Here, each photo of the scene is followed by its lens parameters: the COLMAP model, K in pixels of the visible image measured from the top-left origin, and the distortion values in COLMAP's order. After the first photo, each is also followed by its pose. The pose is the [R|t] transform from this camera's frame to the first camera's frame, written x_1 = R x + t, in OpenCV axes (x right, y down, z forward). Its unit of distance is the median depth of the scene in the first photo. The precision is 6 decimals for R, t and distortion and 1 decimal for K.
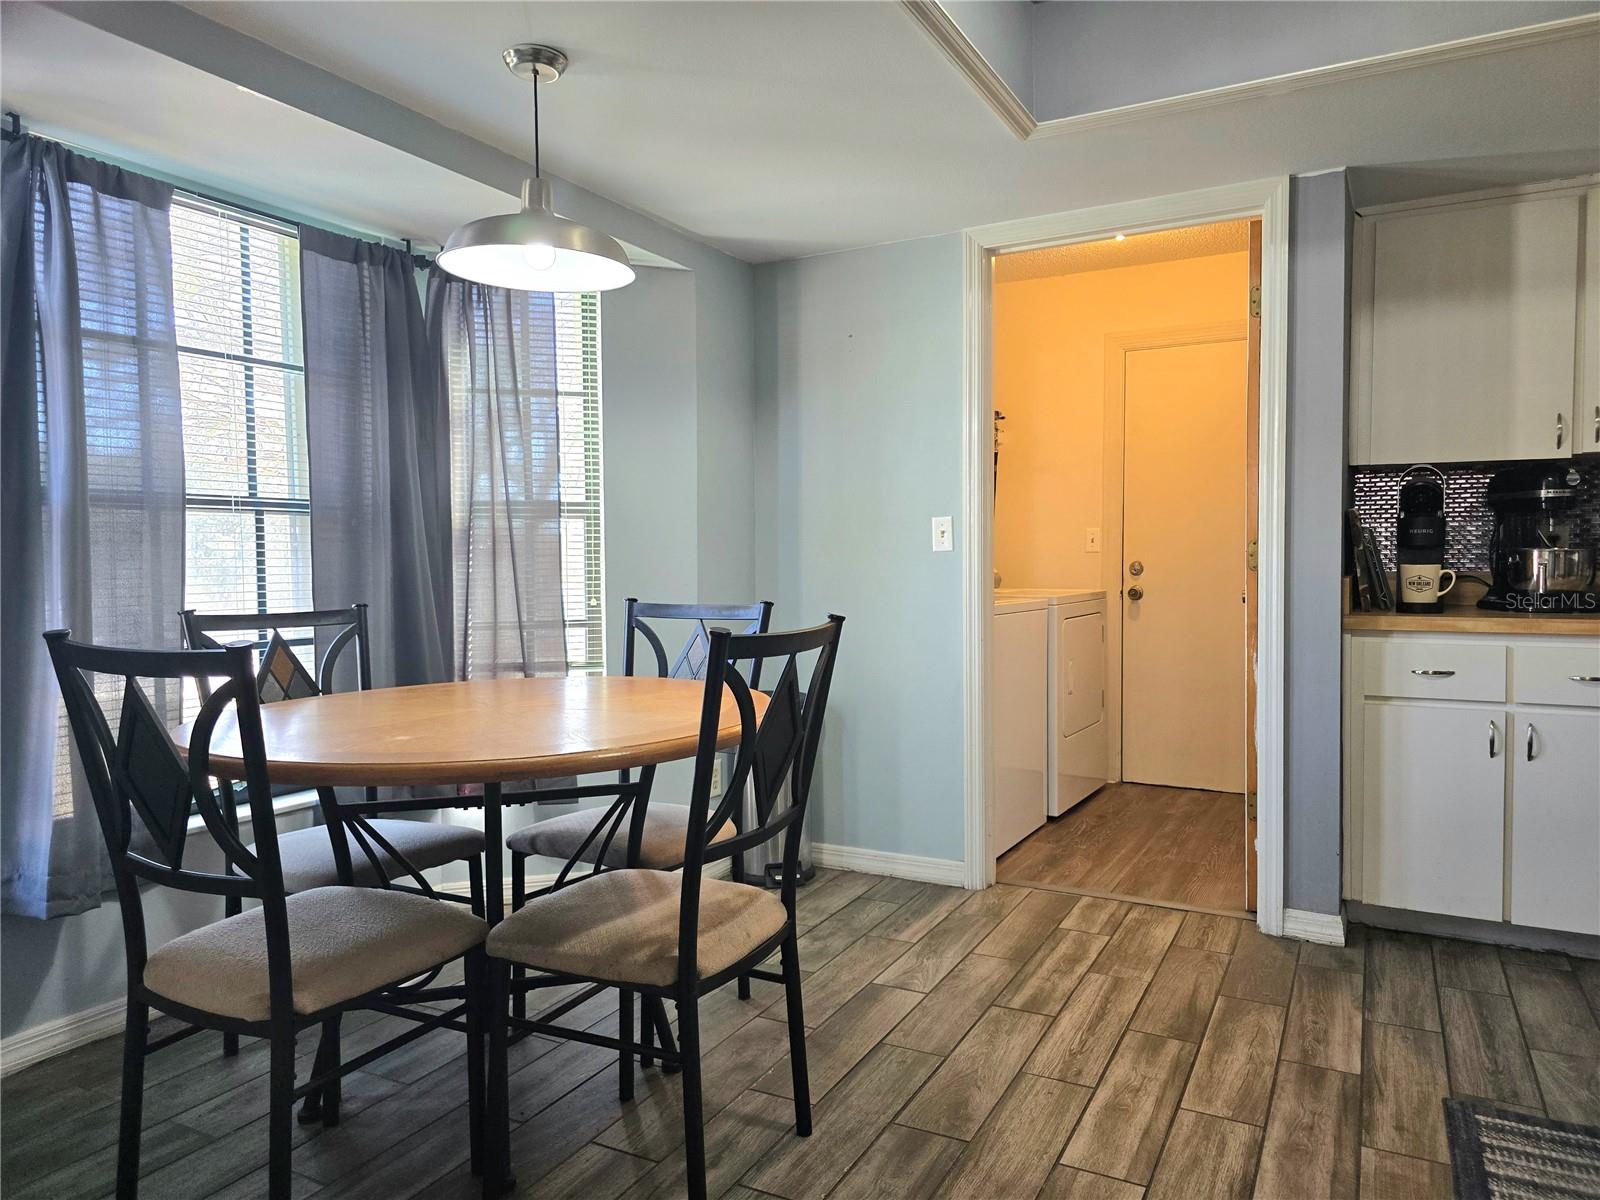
lens RADIAL K [[1083.3, 0, 803.9], [0, 1083.3, 597.7], [0, 0, 1]] dist [0.065028, -0.059628]
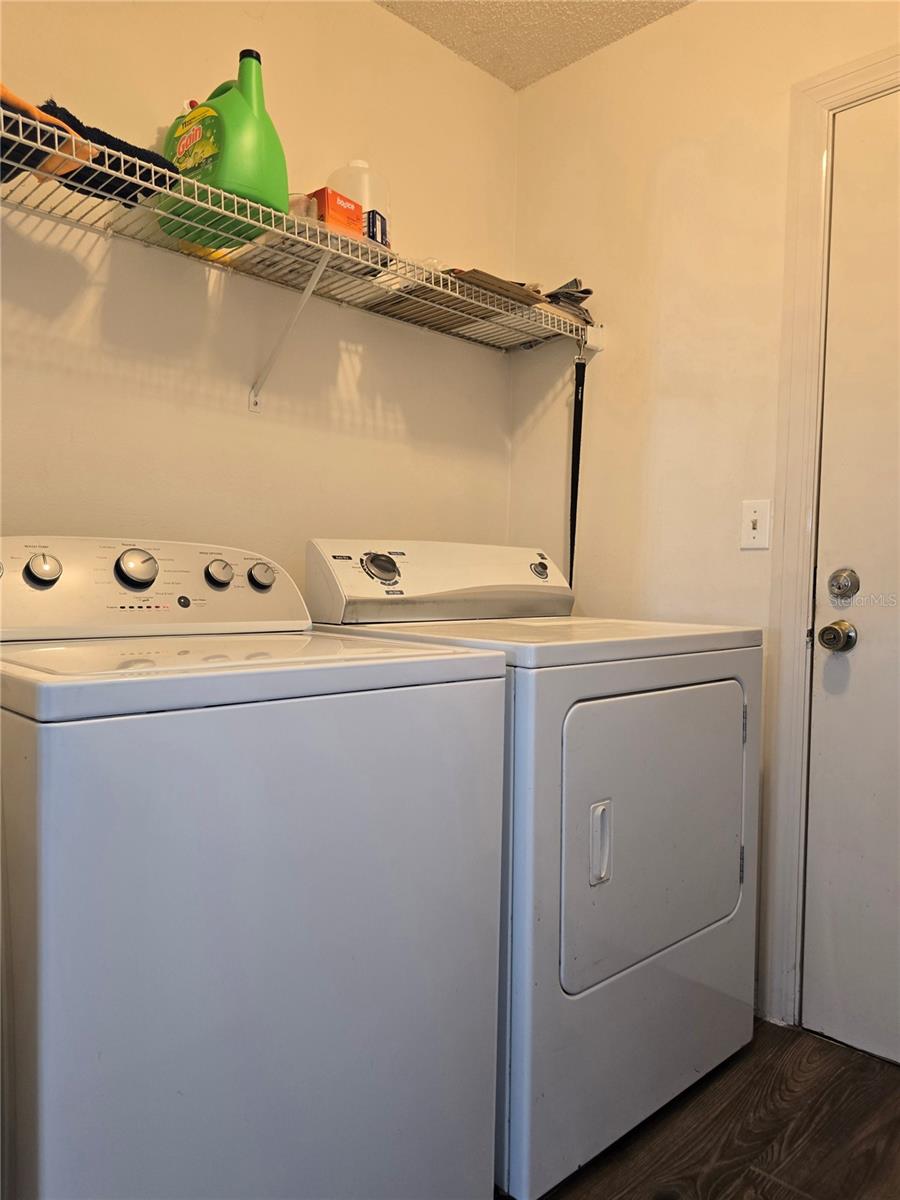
lens RADIAL K [[812.5, 0, 455.5], [0, 812.5, 622.3], [0, 0, 1]] dist [0.065028, -0.059628]
pose [[0.958049, 0.030363, -0.284993, 0.394532], [-0.025899, 0.999476, 0.019418, -0.020228], [0.285433, -0.011223, 0.958333, 0.984326]]
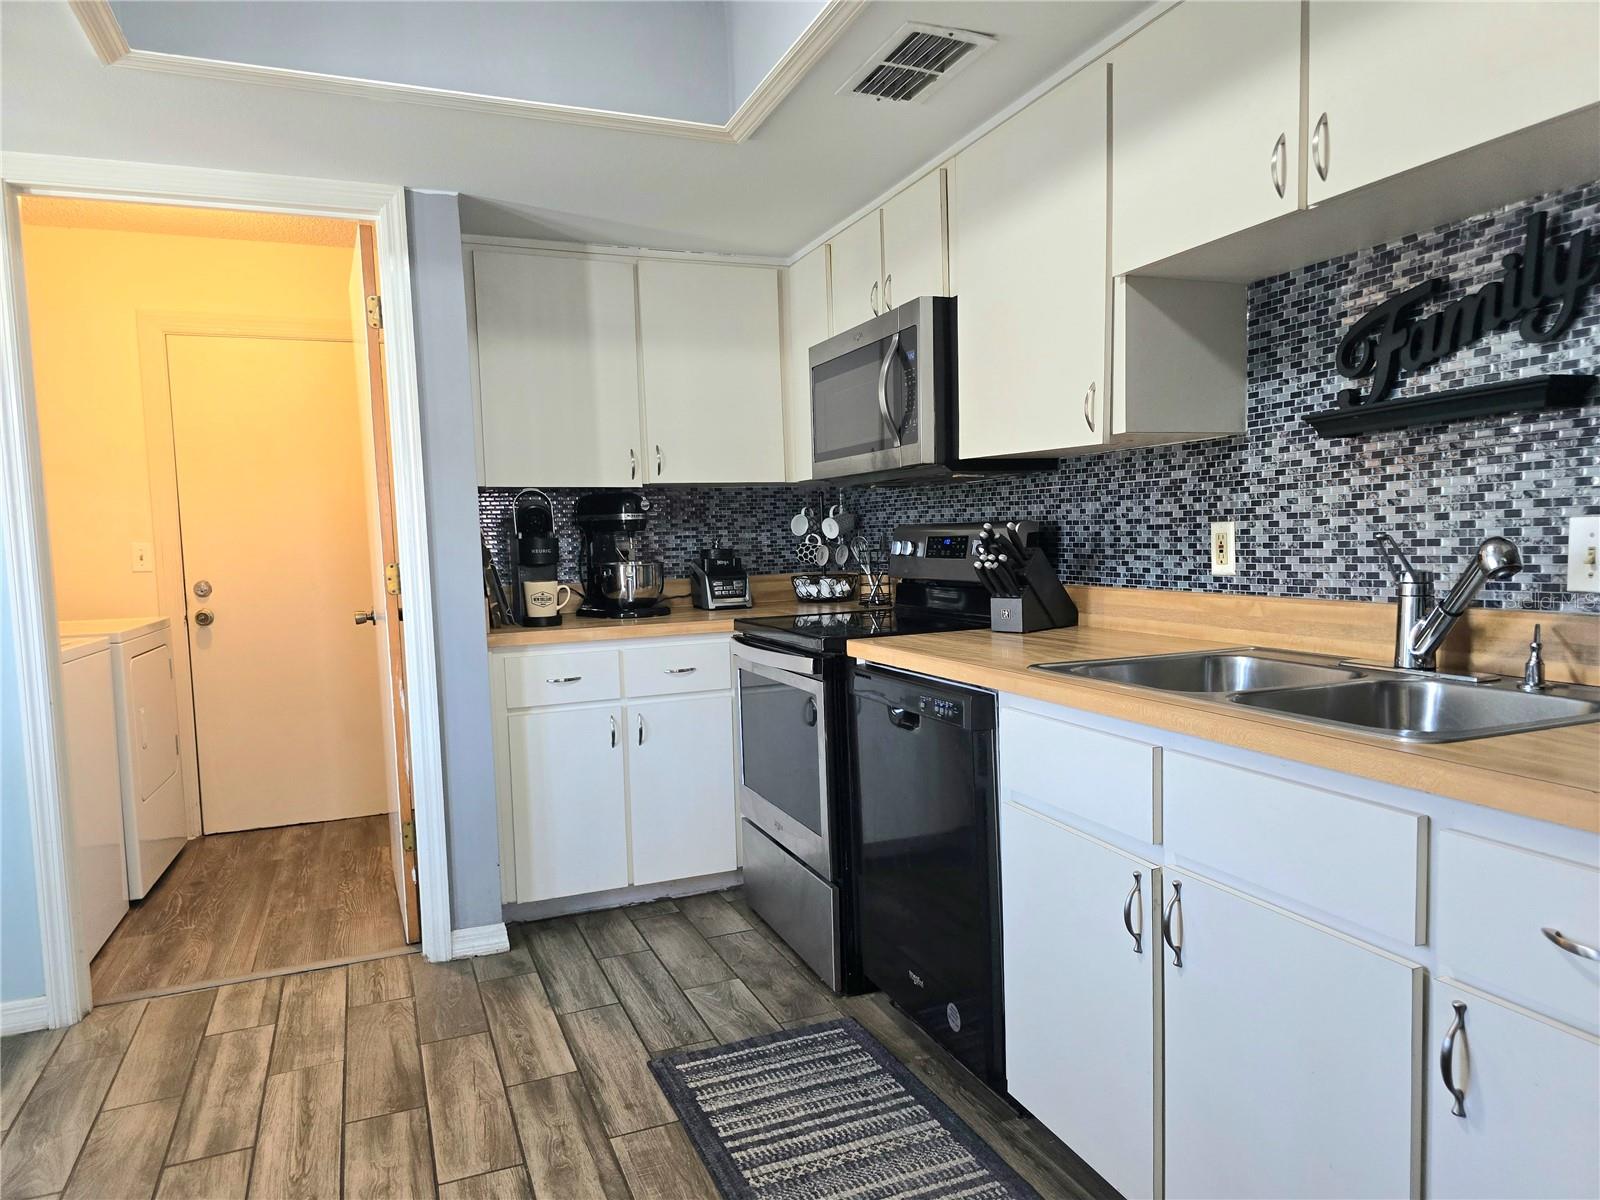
lens RADIAL K [[1083.3, 0, 815.0], [0, 1083.3, 616.8], [0, 0, 1]] dist [0.065028, -0.059628]
pose [[0.627861, -0.074062, 0.774793, -0.109040], [0.054919, 0.997197, 0.050817, -0.036082], [-0.776385, 0.010645, 0.630169, 0.113873]]
